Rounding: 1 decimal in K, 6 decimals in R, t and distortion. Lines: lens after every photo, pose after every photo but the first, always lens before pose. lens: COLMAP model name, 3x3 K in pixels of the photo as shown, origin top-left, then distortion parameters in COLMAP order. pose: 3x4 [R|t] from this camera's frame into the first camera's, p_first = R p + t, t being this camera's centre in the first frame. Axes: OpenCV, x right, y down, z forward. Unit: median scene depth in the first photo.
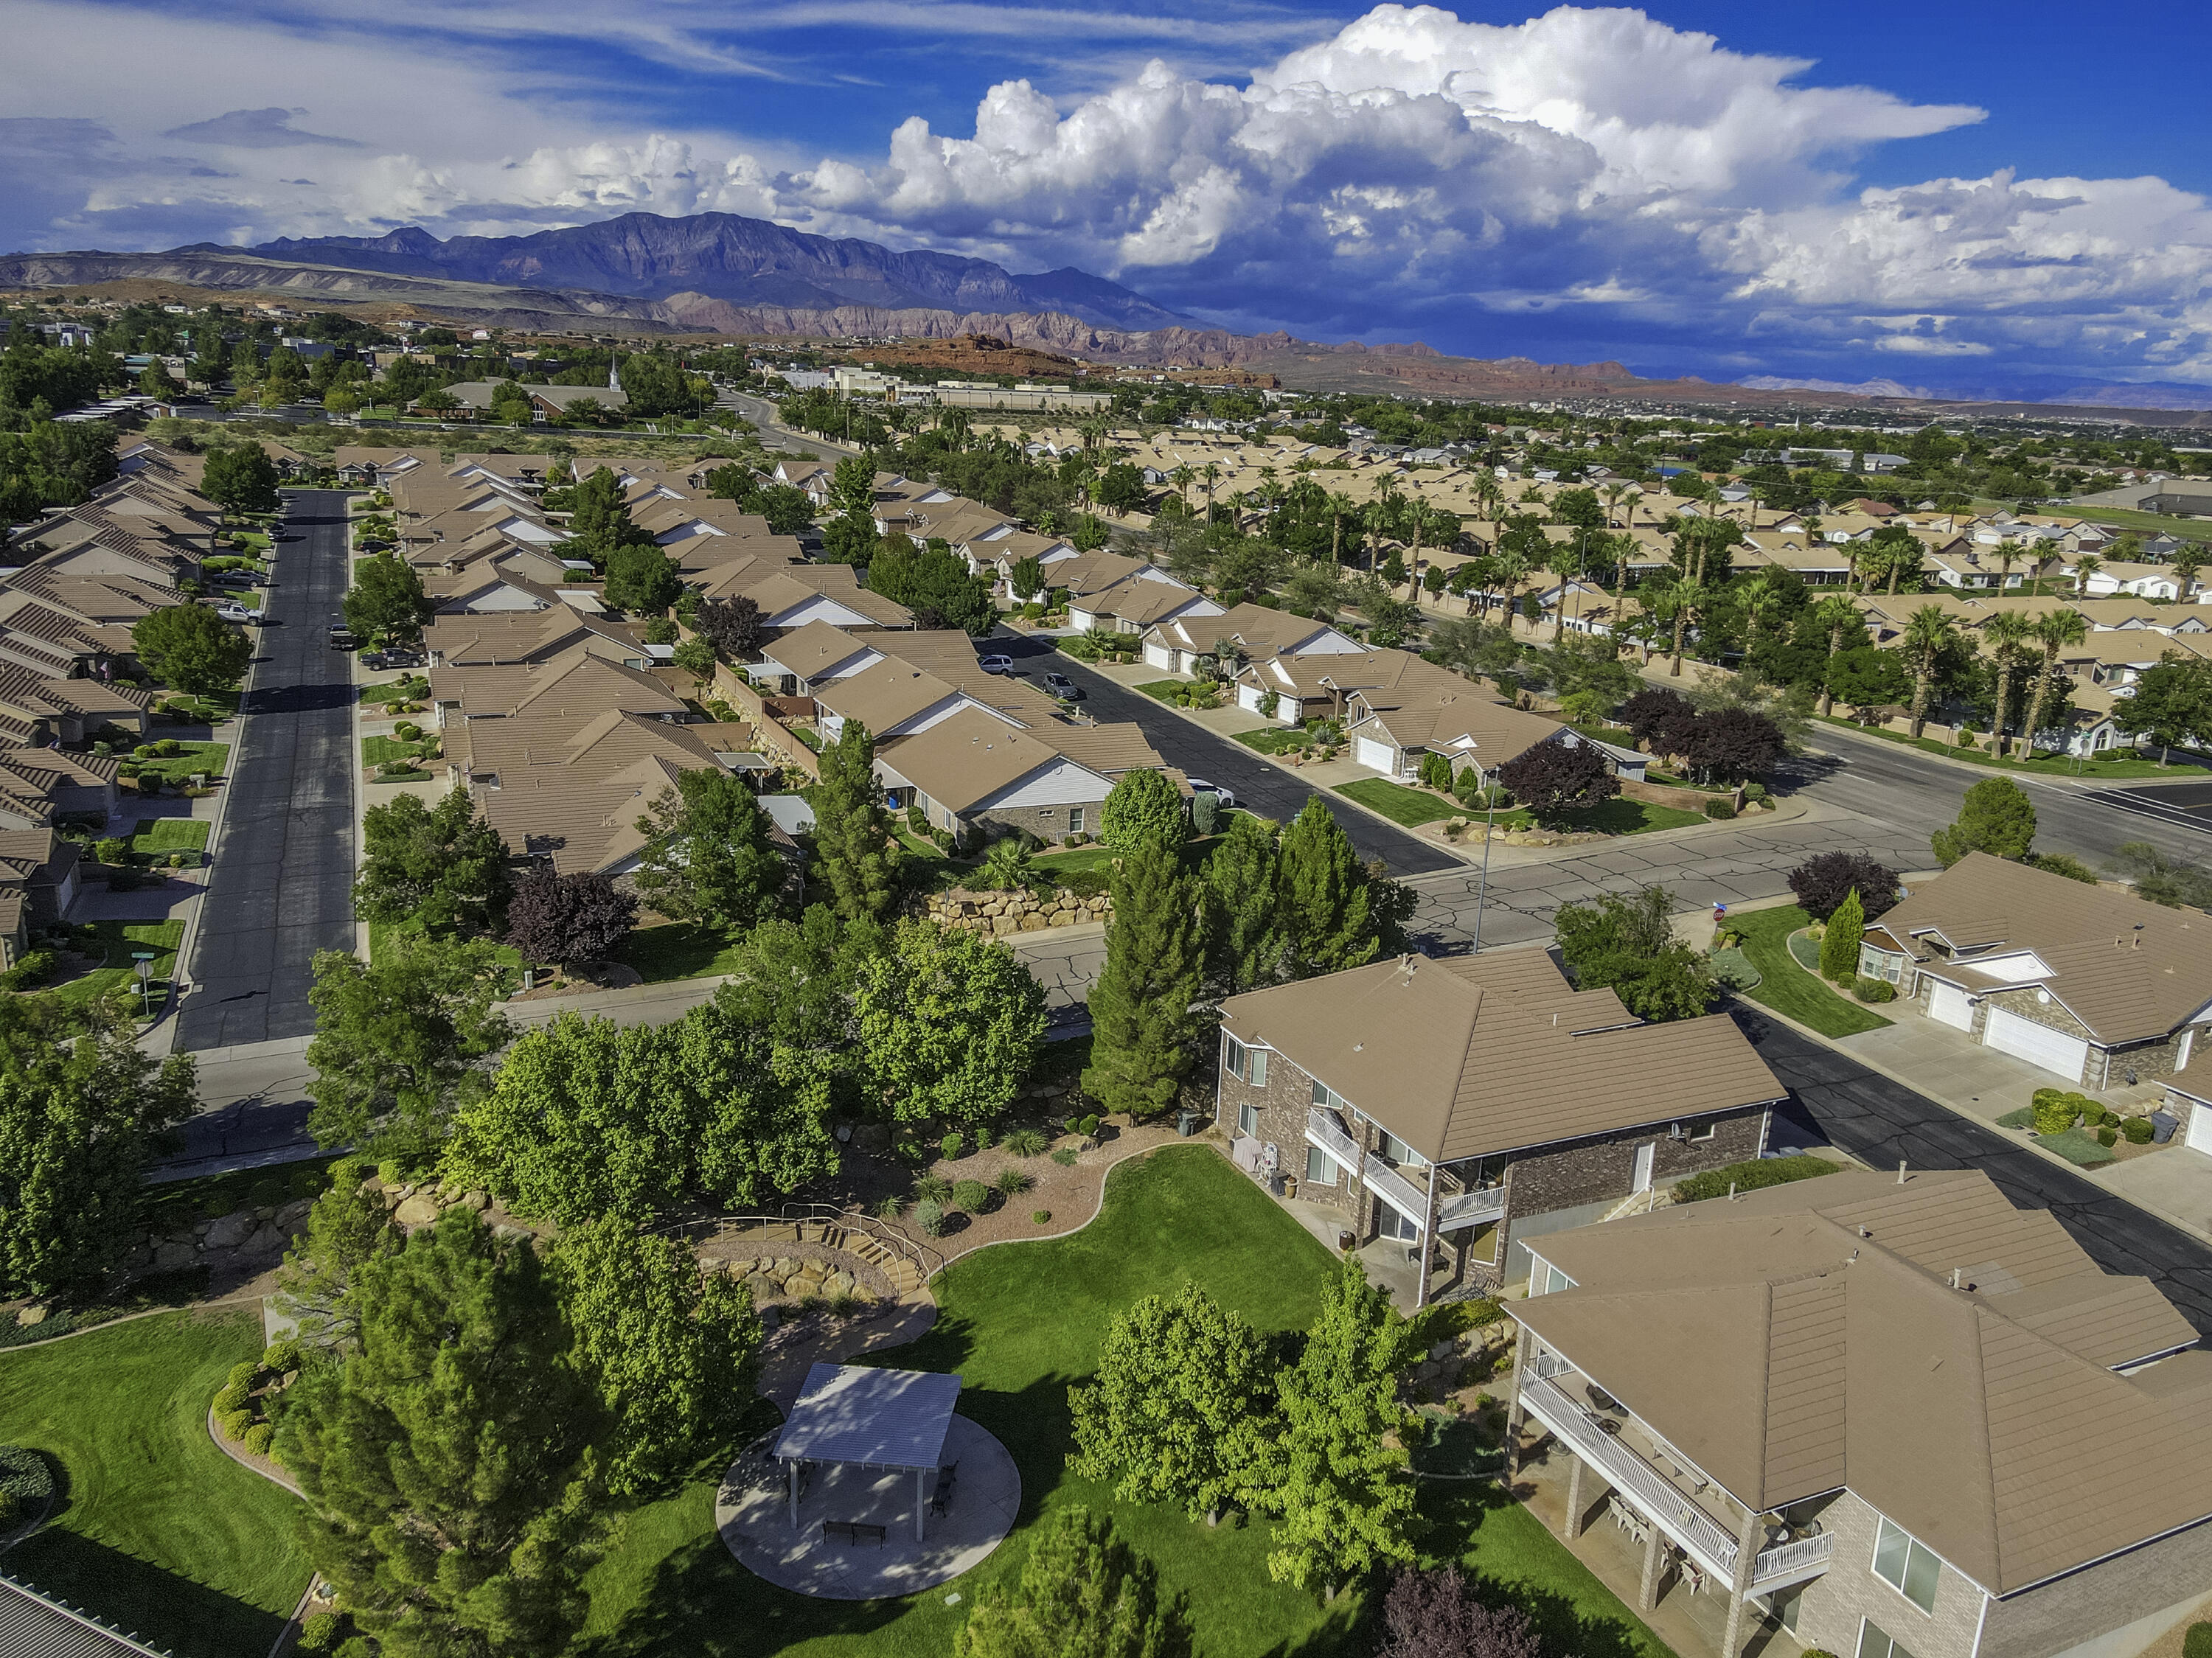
lens RADIAL K [[1618.1, 0, 1106.0], [0, 1618.1, 829.0], [0, 0, 1]] dist [0.016529, 0.003270]
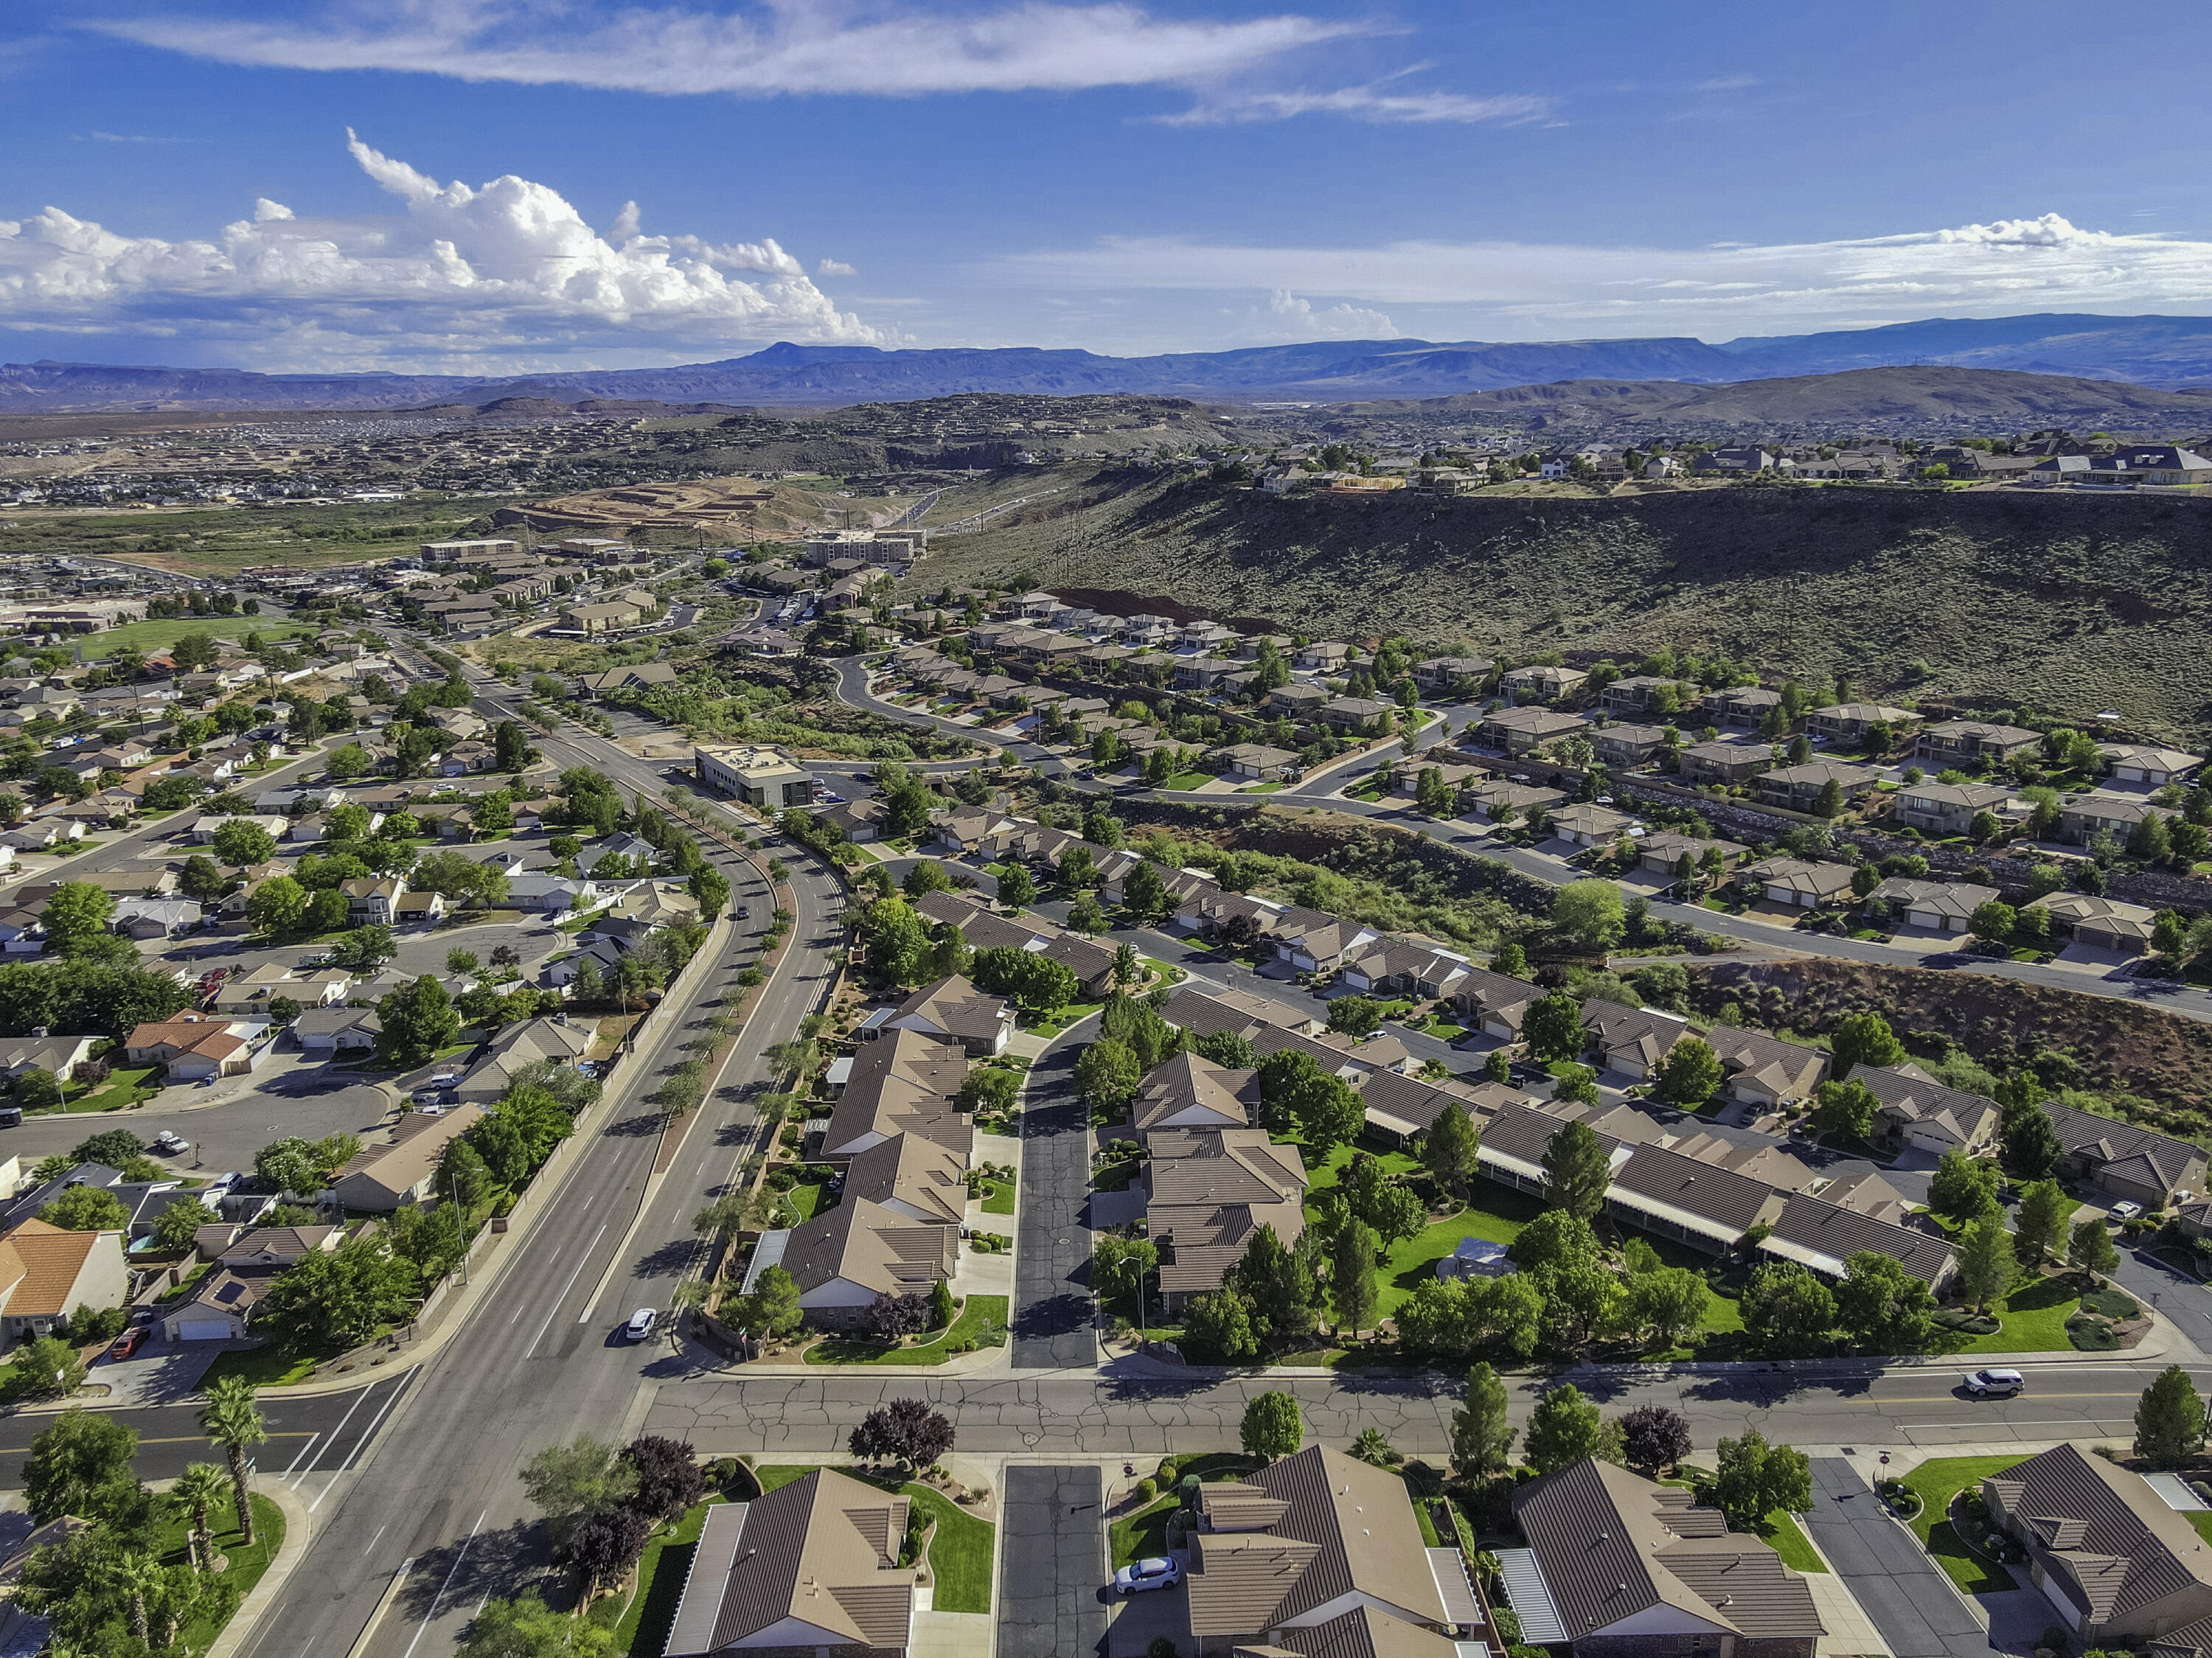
lens RADIAL K [[1620.9, 0, 1106.0], [0, 1620.9, 829.0], [0, 0, 1]] dist [0.012032, 0.009698]
pose [[-0.926059, -0.118960, 0.358139, -0.331864], [0.079289, 0.866500, 0.492840, -1.358863], [-0.368956, 0.484796, -0.792997, 2.231572]]
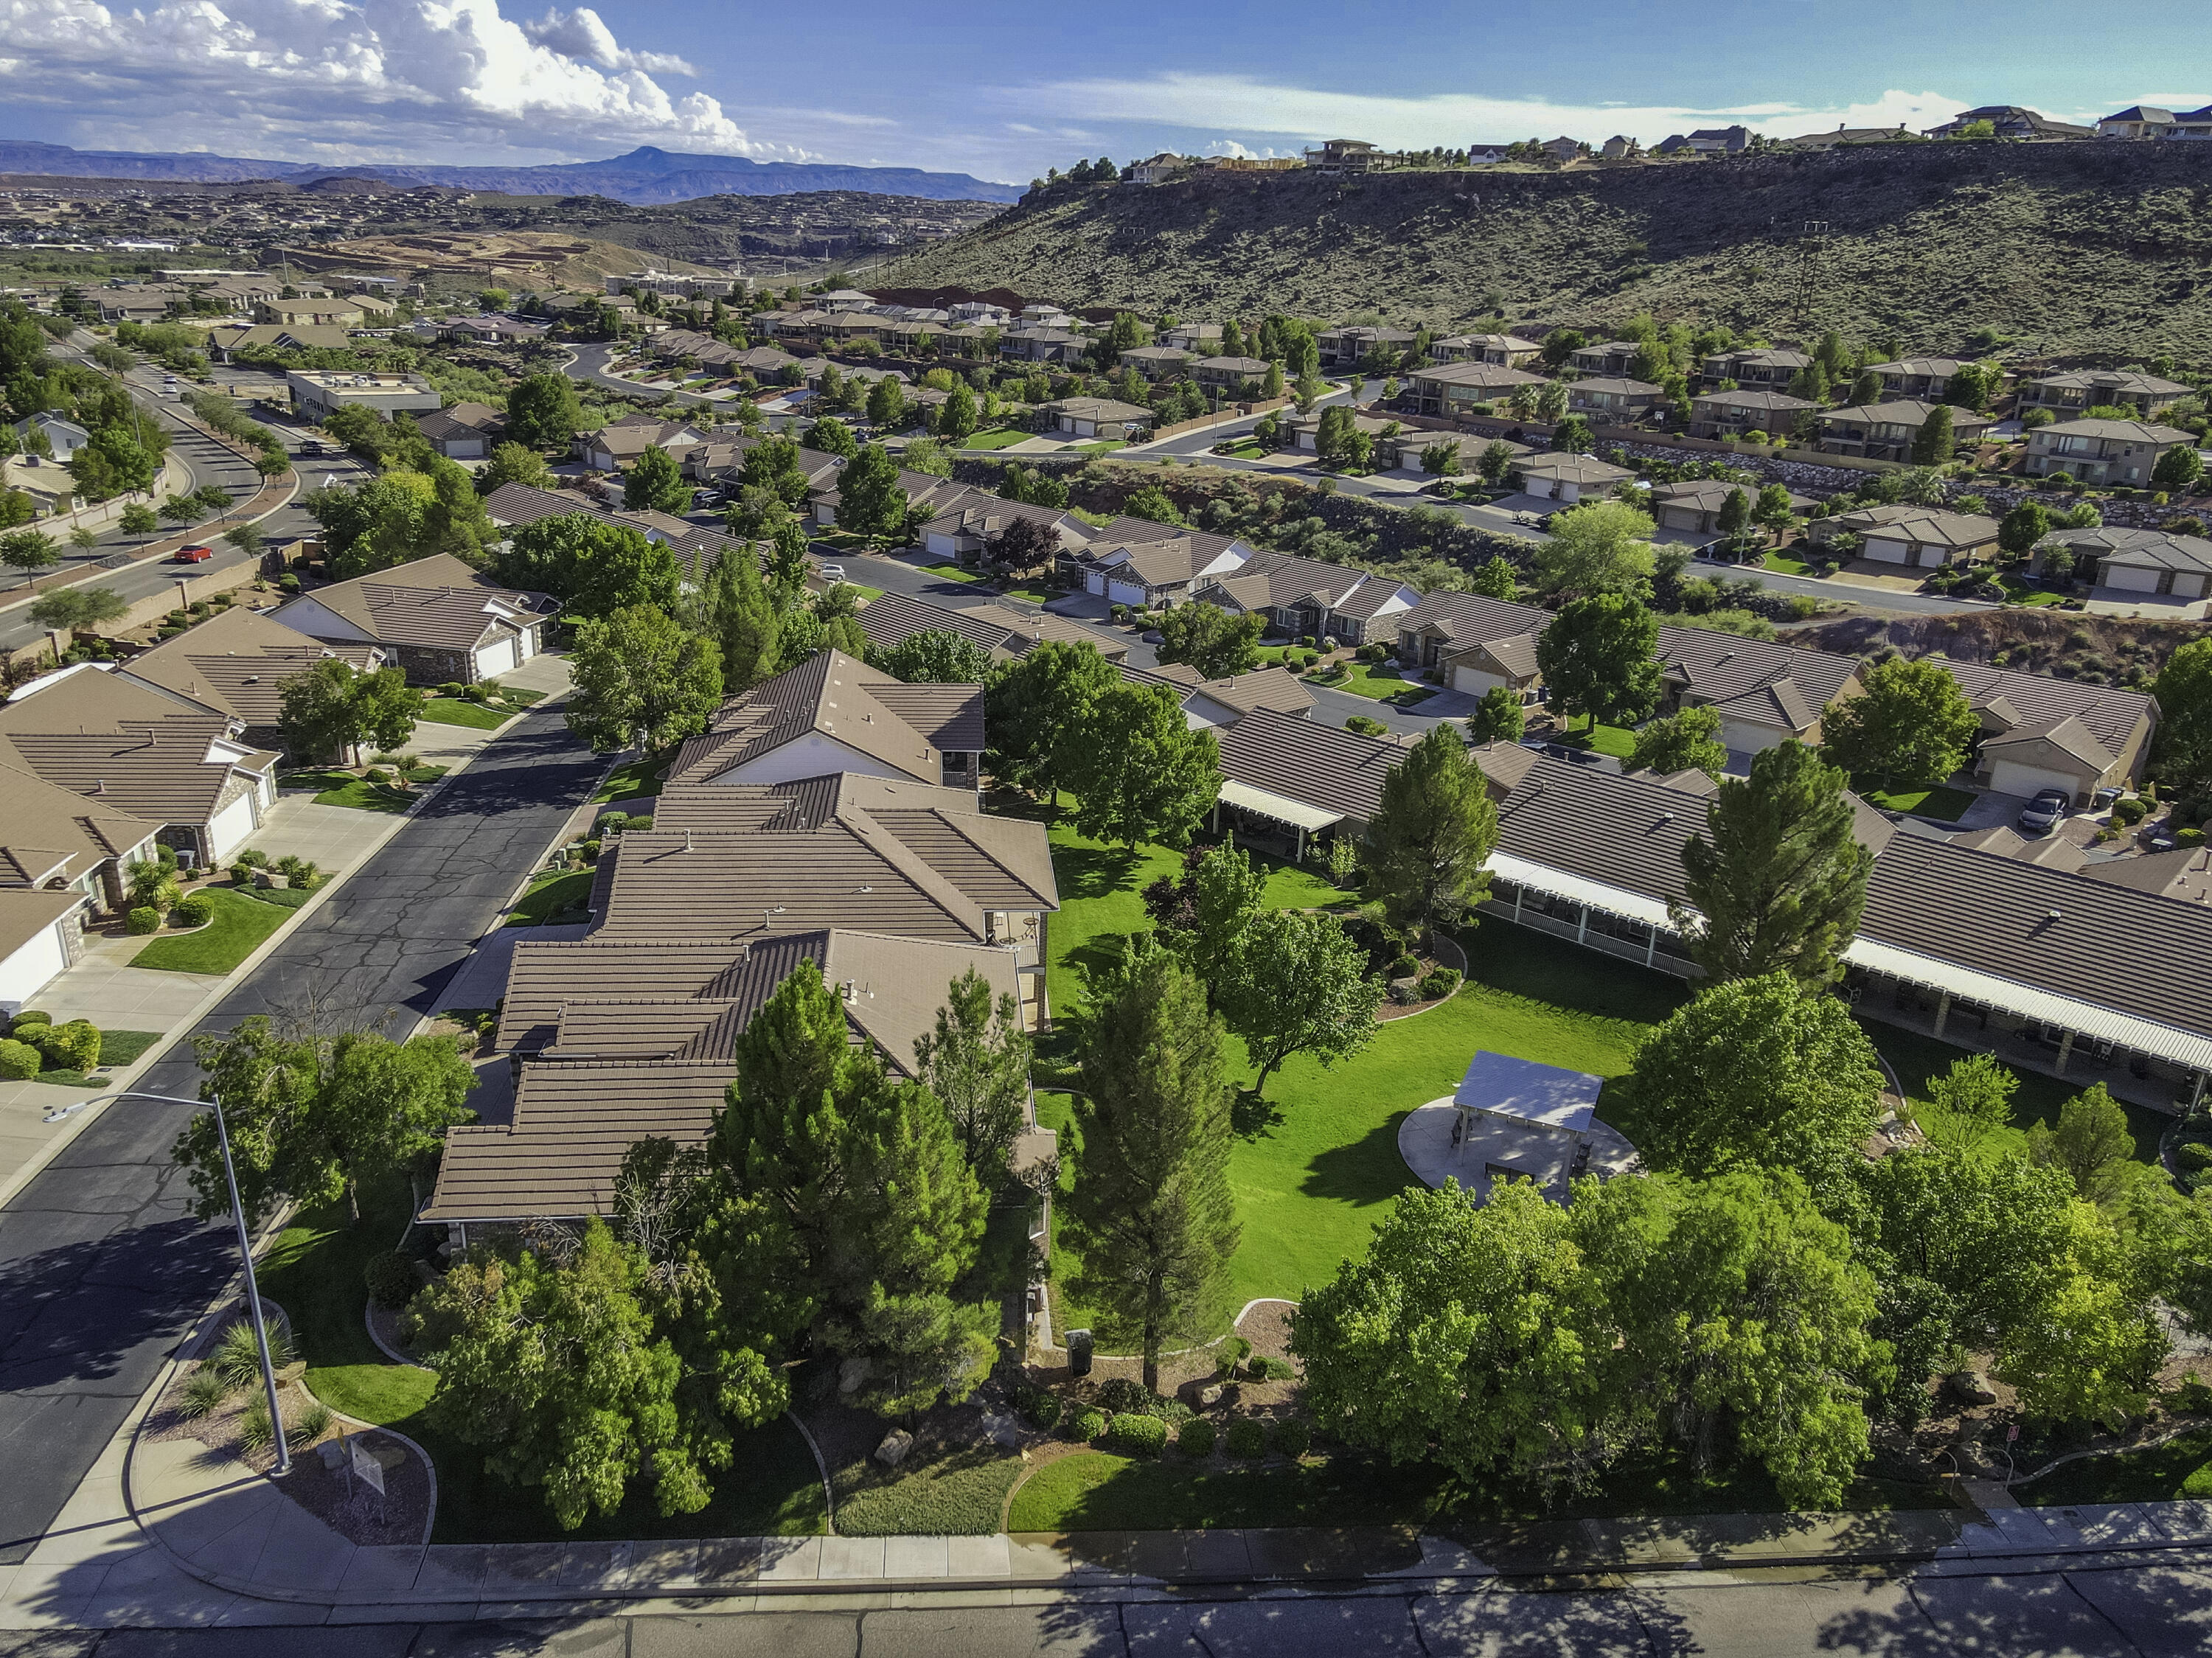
lens RADIAL K [[1620.9, 0, 1106.0], [0, 1620.9, 829.0], [0, 0, 1]] dist [0.012032, 0.009698]
pose [[-0.946692, -0.174346, 0.270885, -0.085618], [0.013338, 0.818953, 0.573706, -0.316160], [-0.321865, 0.546736, -0.772970, 1.200448]]
